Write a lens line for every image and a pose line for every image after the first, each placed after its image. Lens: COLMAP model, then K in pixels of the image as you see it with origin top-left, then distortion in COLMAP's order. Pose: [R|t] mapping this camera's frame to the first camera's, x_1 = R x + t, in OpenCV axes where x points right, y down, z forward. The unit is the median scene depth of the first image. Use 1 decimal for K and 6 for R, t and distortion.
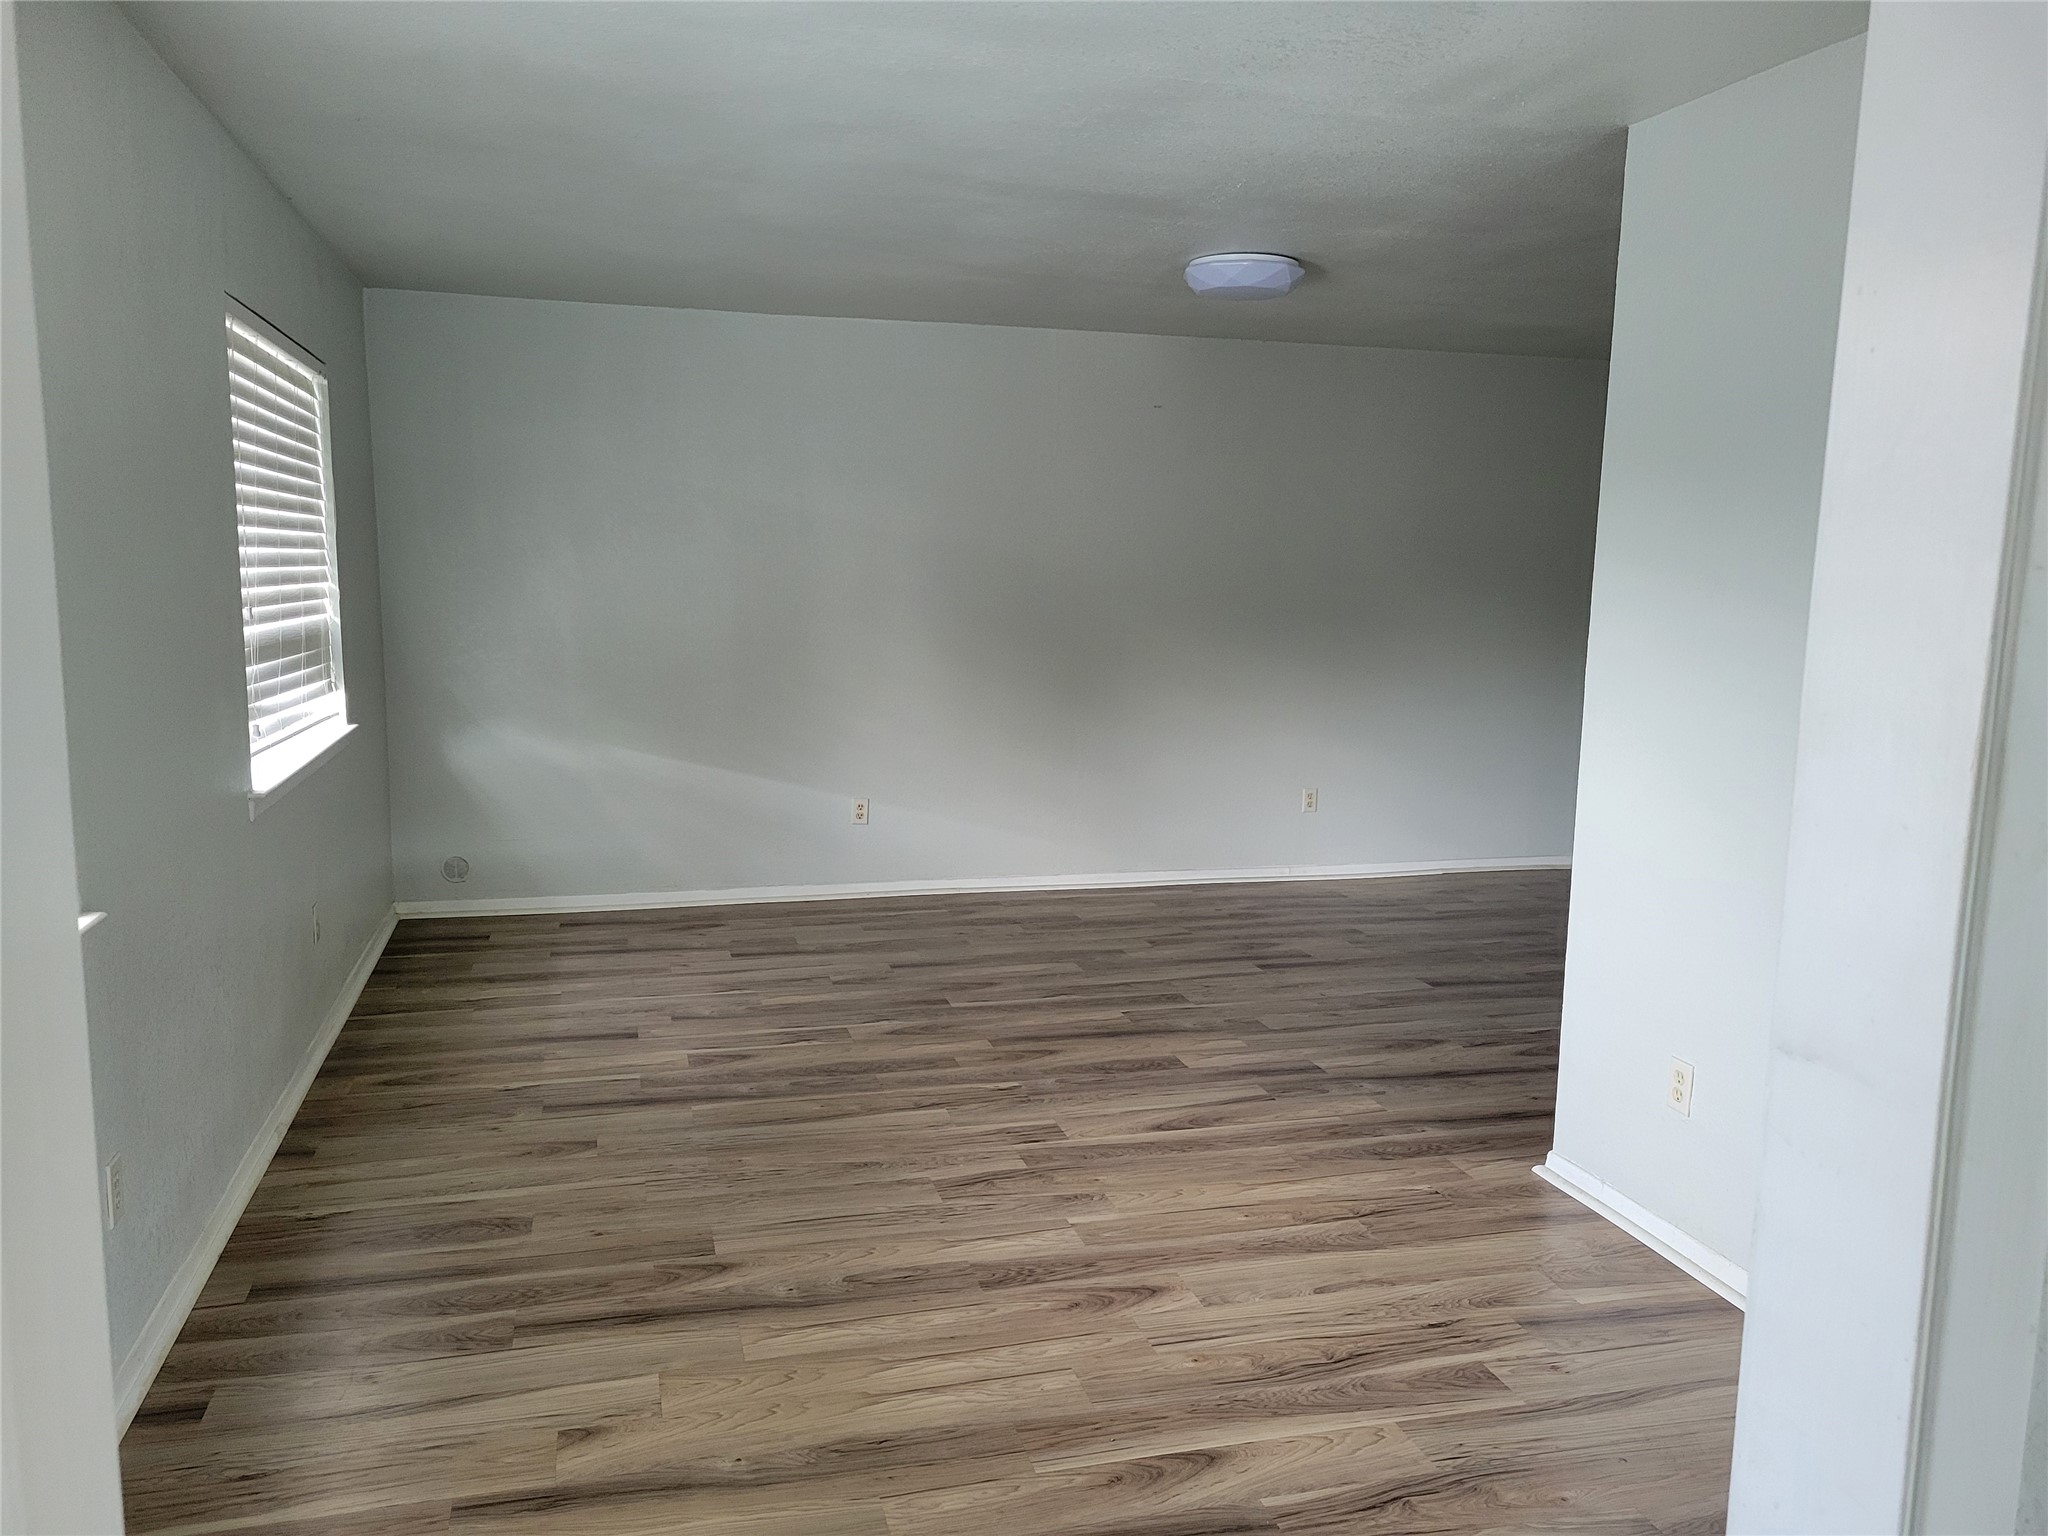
lens RADIAL K [[1533.4, 0, 1009.9], [0, 1533.4, 778.7], [0, 0, 1]] dist [0.021236, -0.000337]
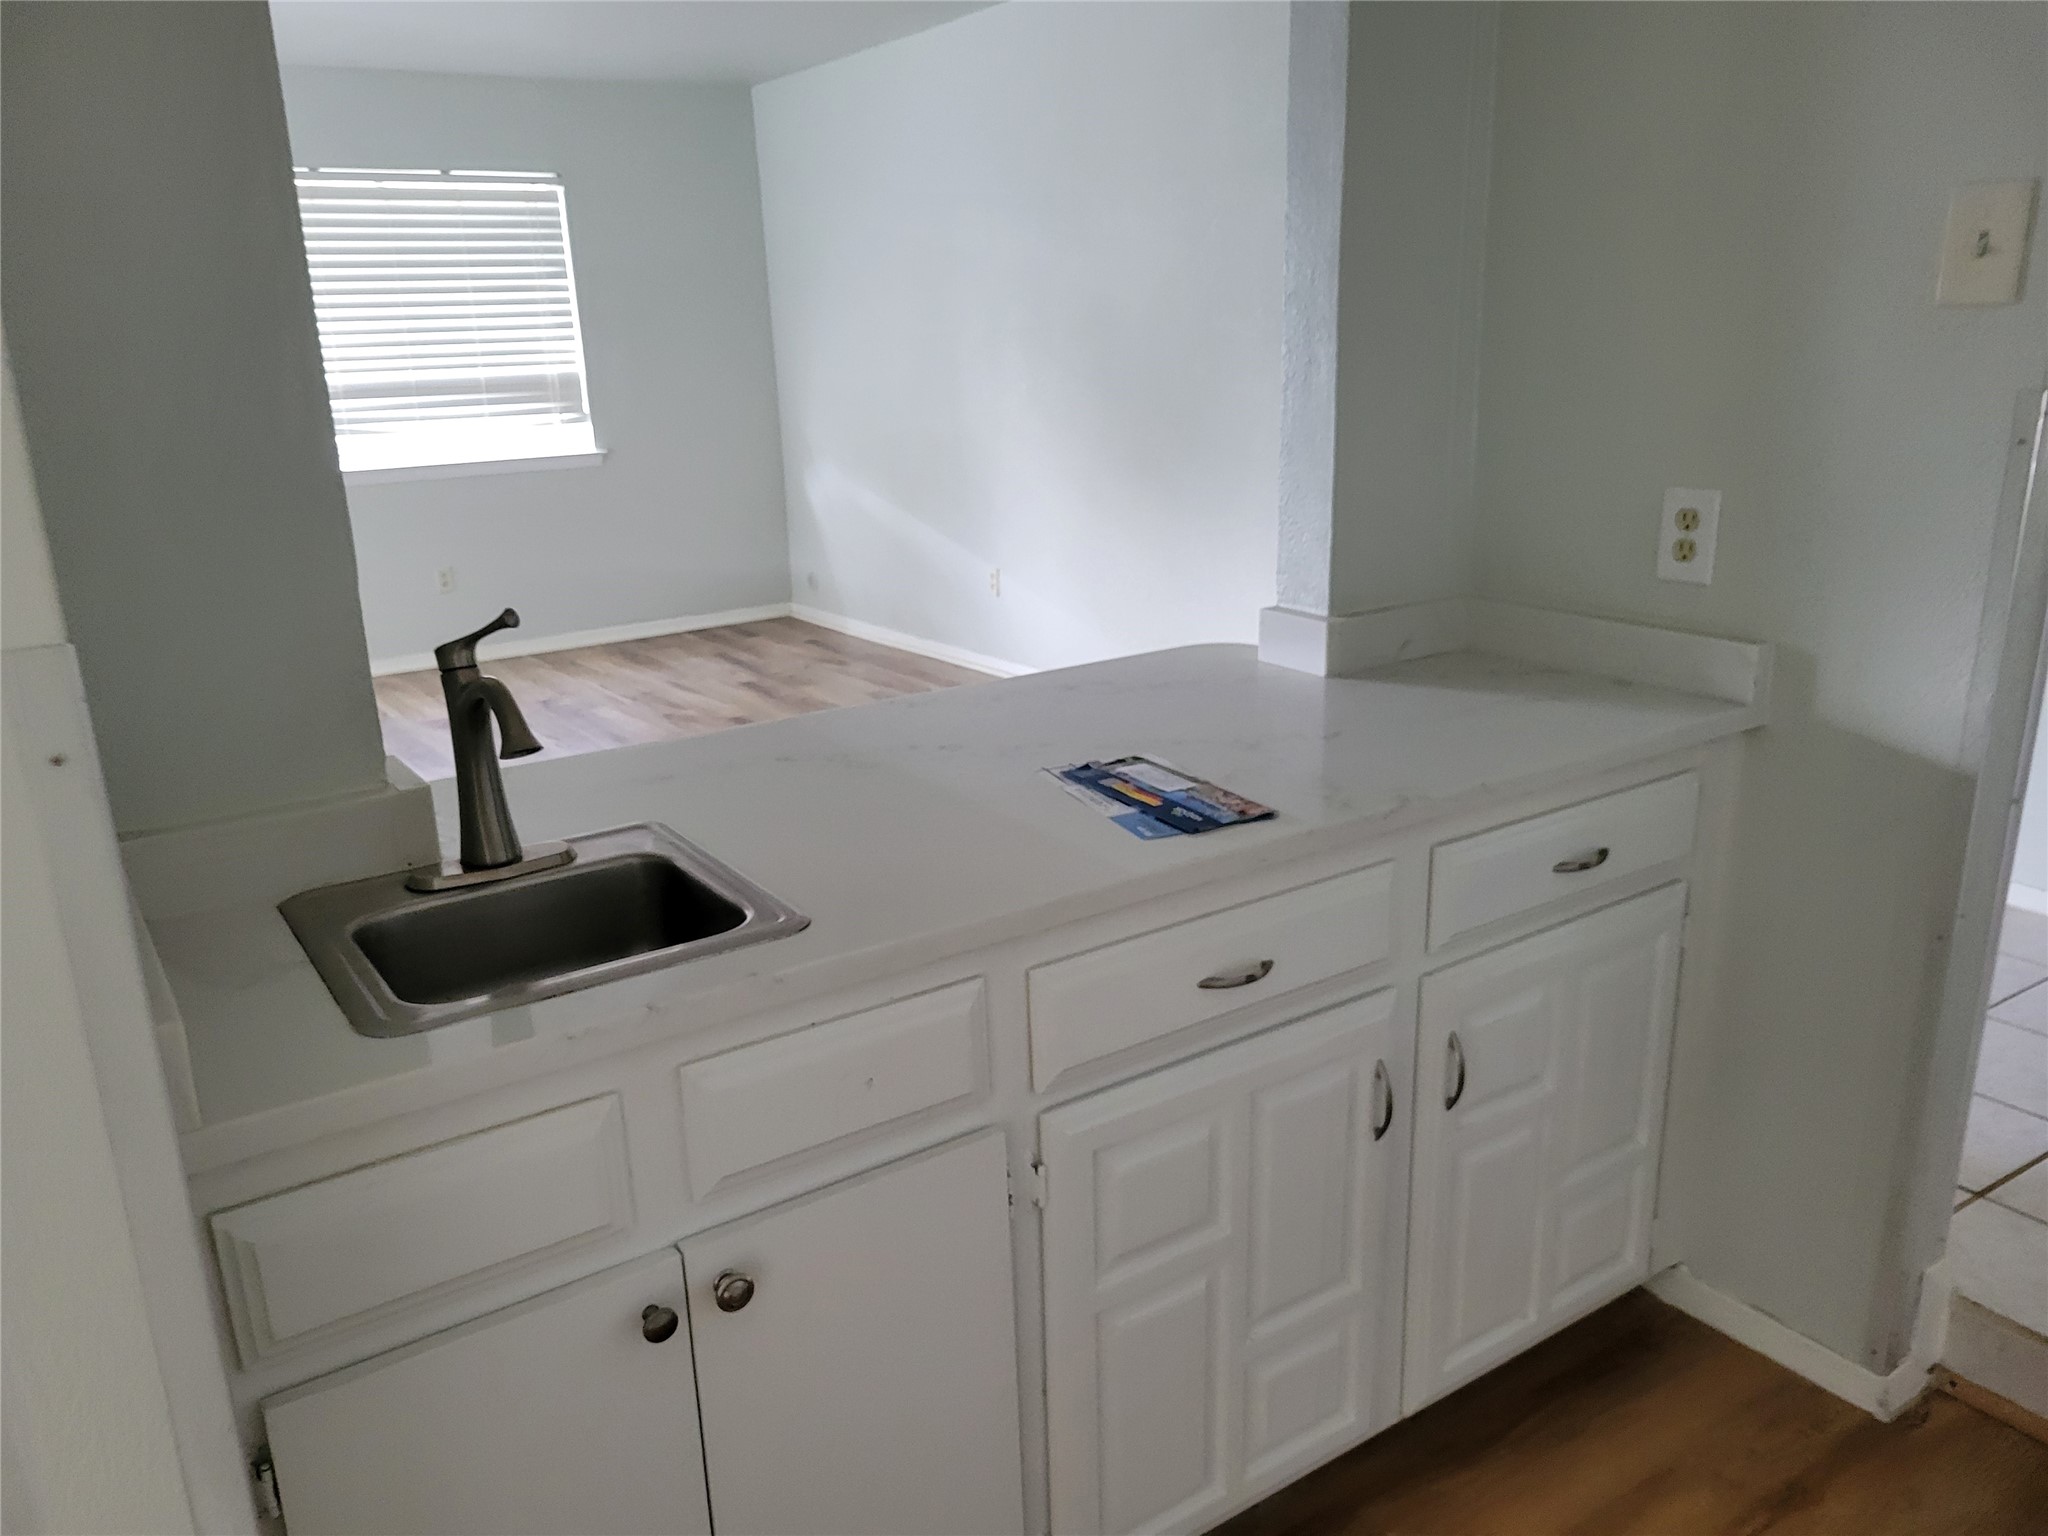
lens RADIAL K [[1533.4, 0, 1021.8], [0, 1533.4, 783.9], [0, 0, 1]] dist [0.021236, -0.000337]
pose [[0.316613, 0.254146, -0.913874, 1.147946], [-0.090391, 0.967138, 0.237643, -0.120065], [0.944238, 0.007365, 0.329181, 1.023628]]
